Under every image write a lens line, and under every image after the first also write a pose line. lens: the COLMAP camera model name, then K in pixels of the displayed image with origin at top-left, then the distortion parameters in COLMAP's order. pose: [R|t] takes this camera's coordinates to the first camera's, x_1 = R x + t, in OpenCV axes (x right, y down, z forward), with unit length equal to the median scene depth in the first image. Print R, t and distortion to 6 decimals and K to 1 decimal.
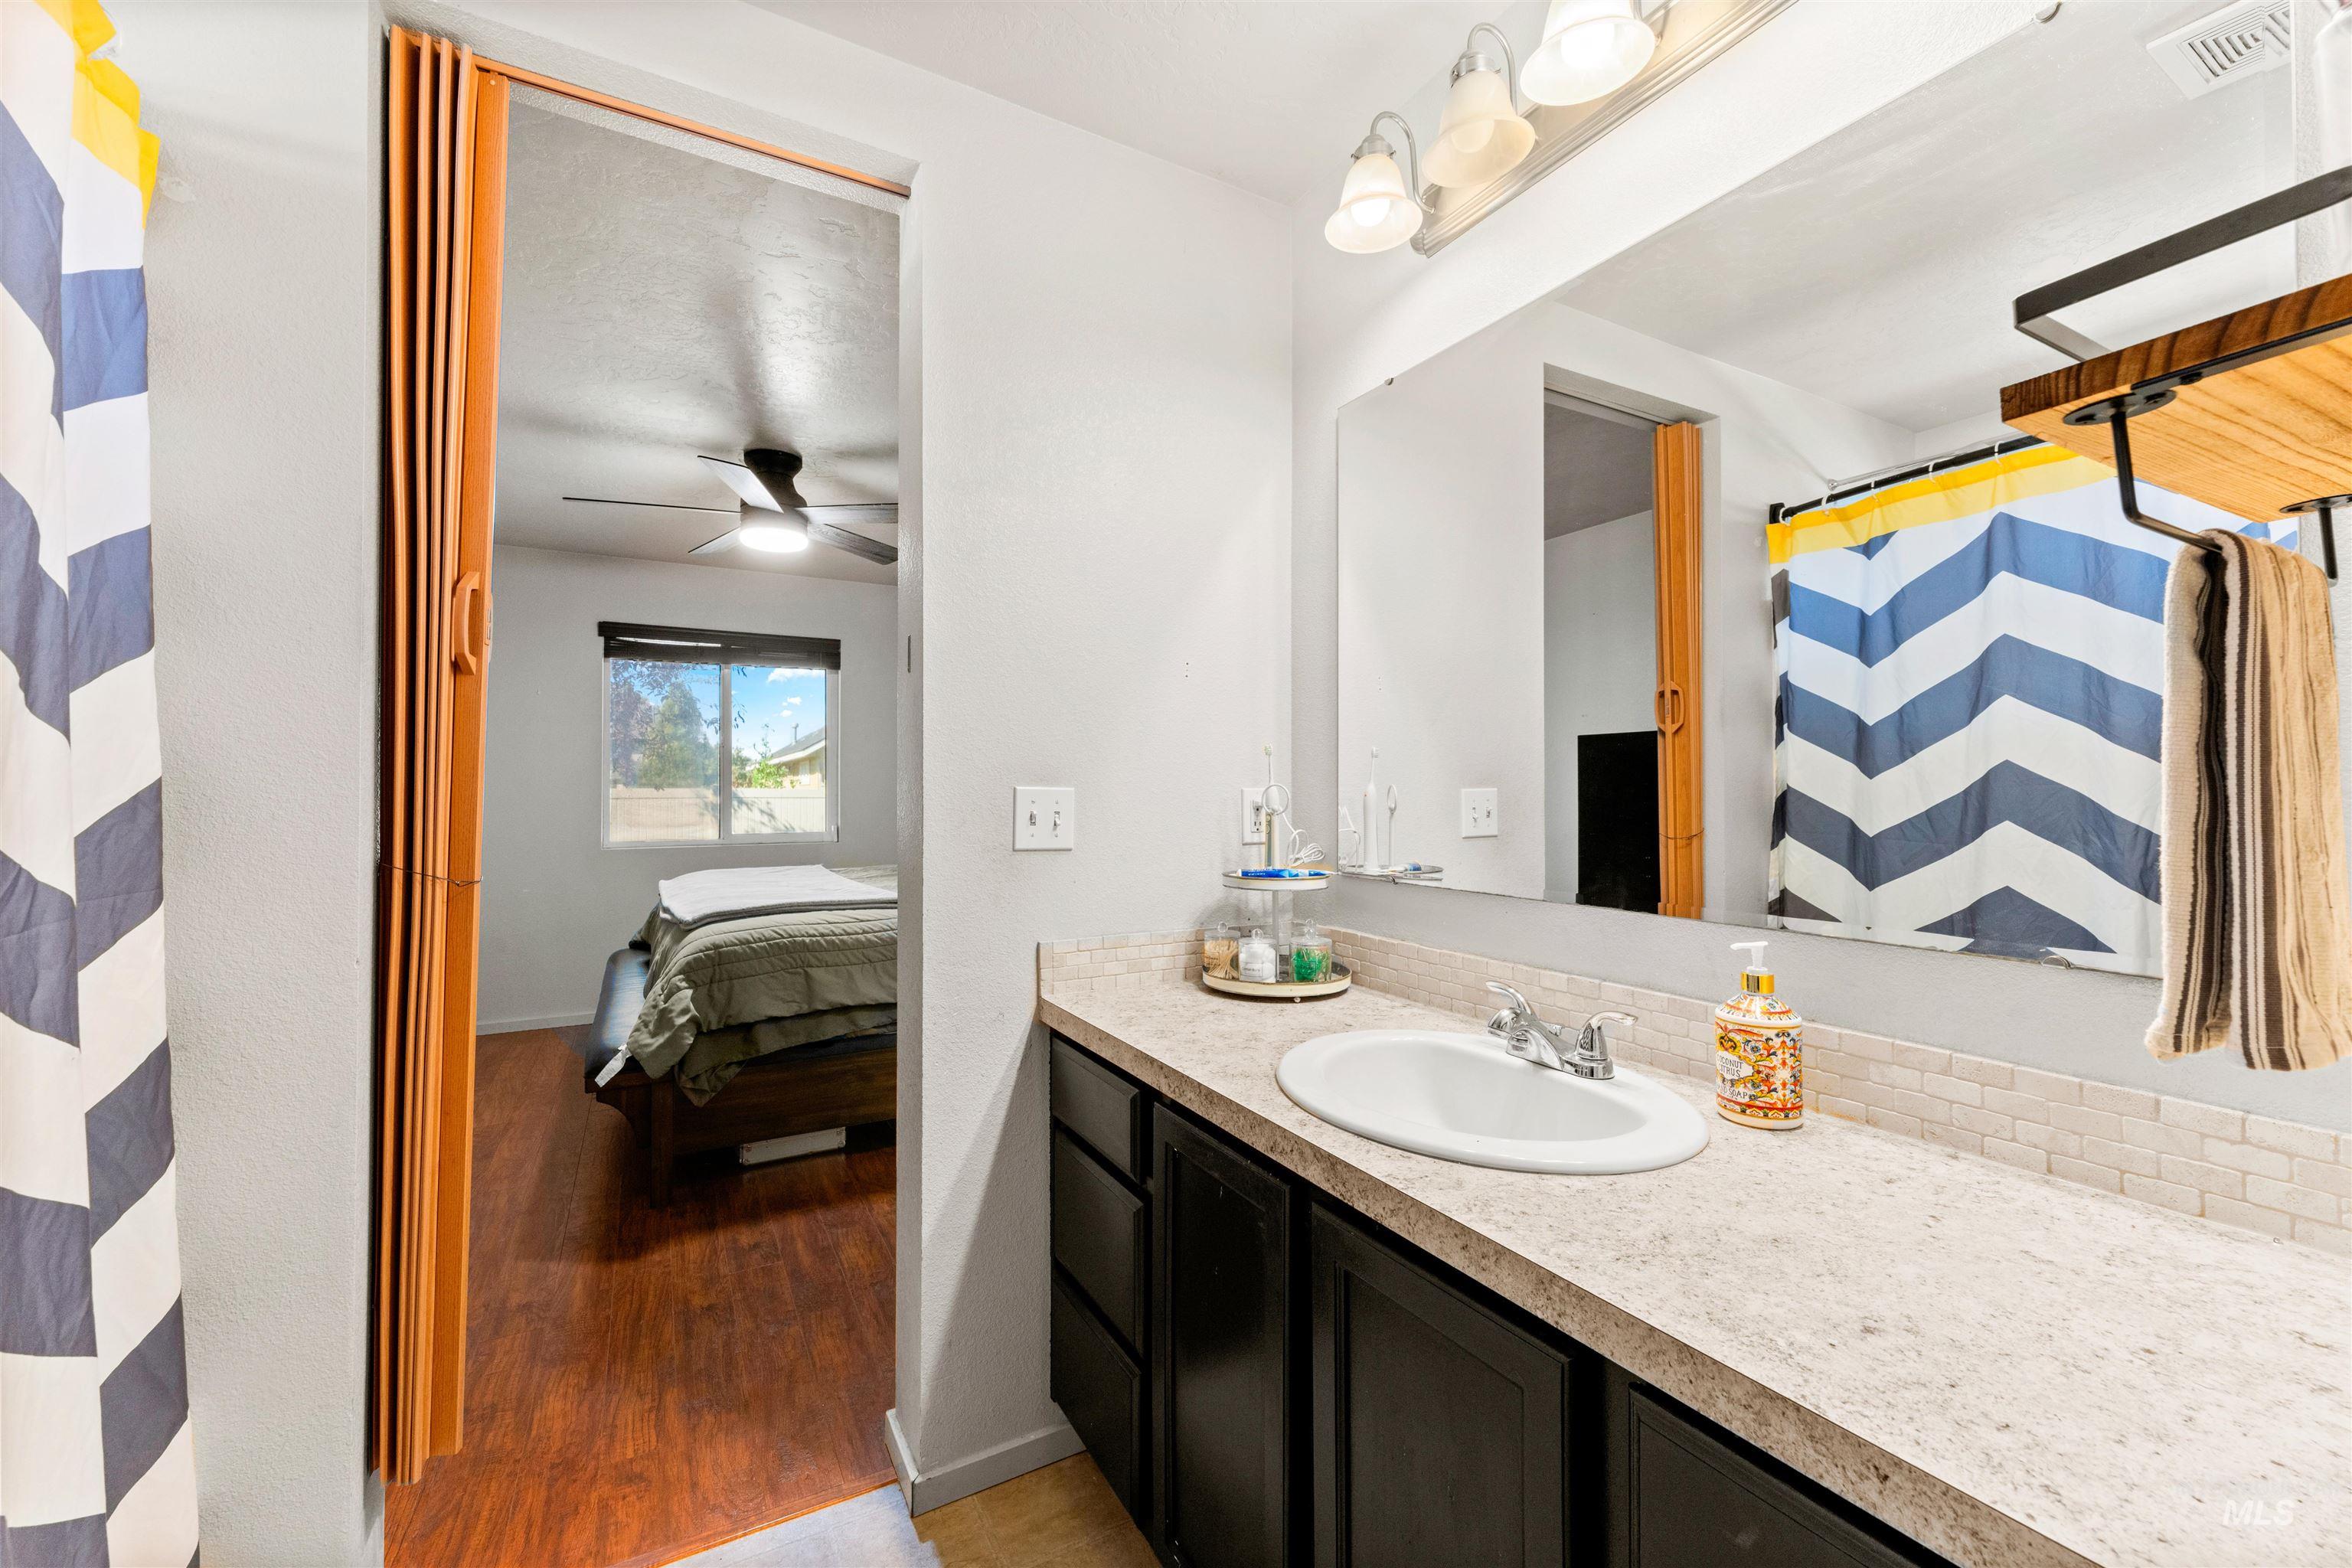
lens RADIAL K [[936.4, 0, 1177.7], [0, 936.4, 777.8], [0, 0, 1]] dist [-0.000454, 0.000311]
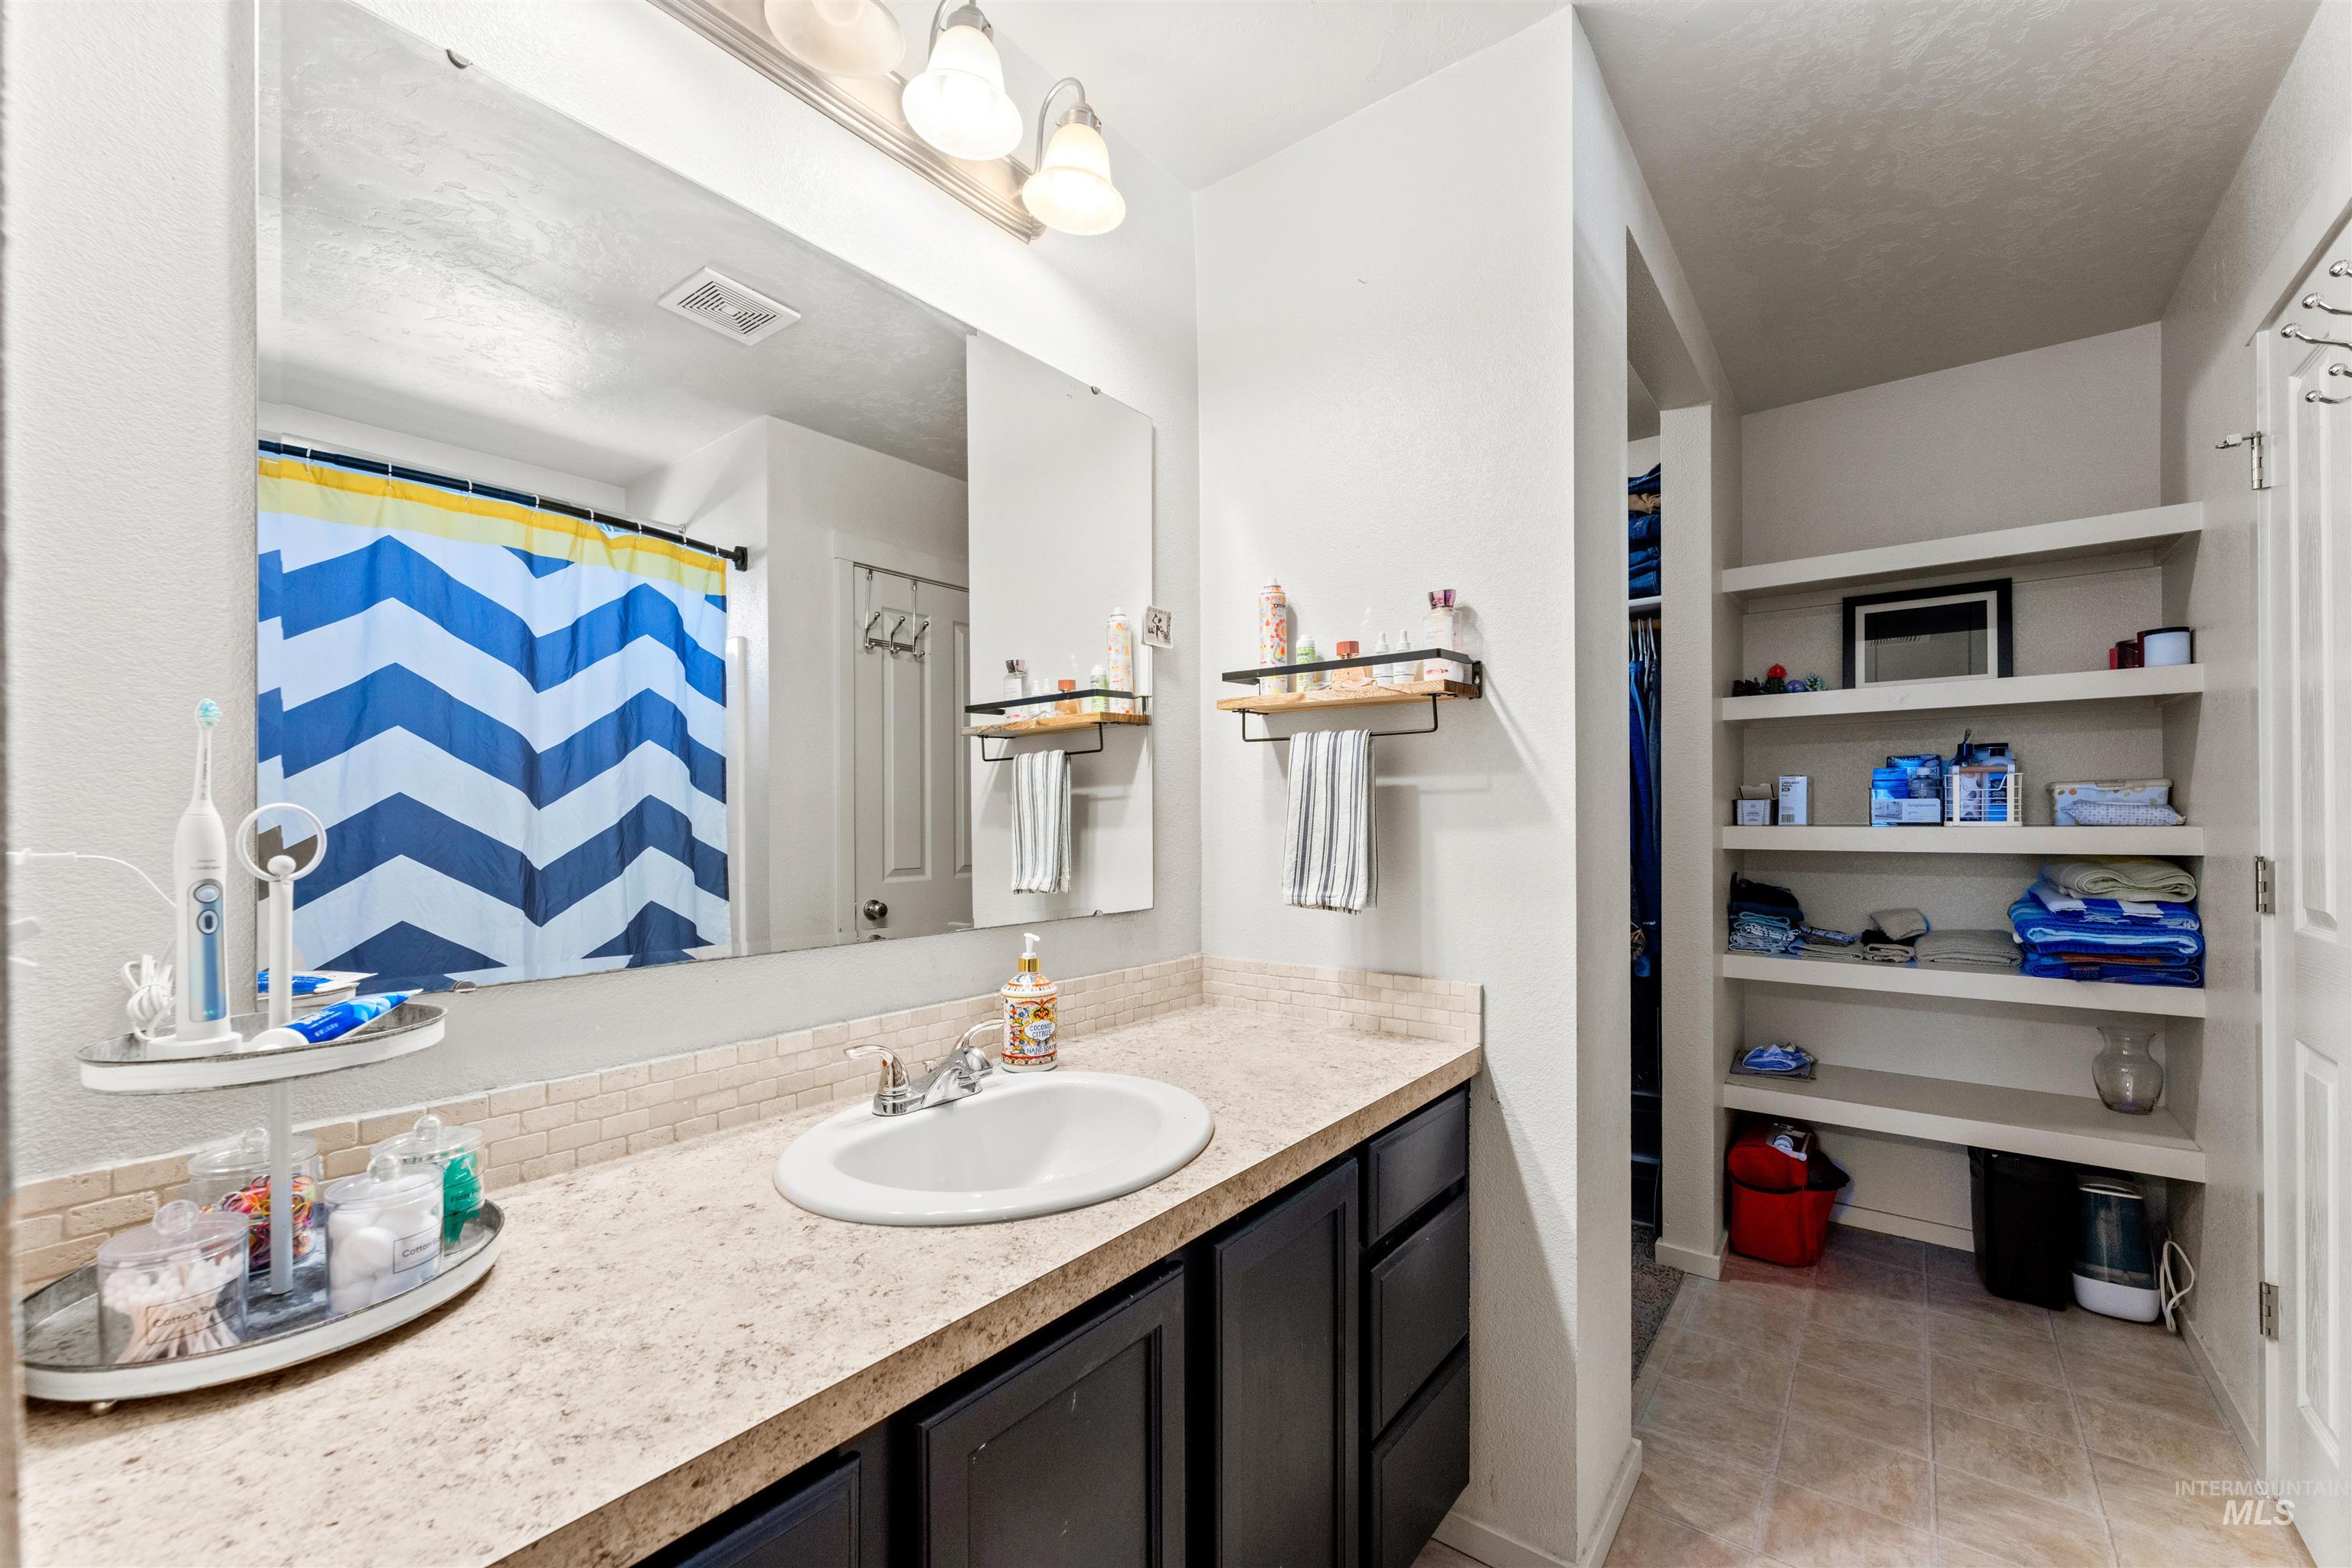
lens RADIAL K [[936.4, 0, 1171.7], [0, 936.4, 823.2], [0, 0, 1]] dist [-0.000454, 0.000311]
pose [[-0.376772, 0.000644, 0.926306, -0.572019], [-0.006193, 0.999976, -0.003214, 0.020433], [-0.926285, -0.006948, -0.376759, 1.111395]]
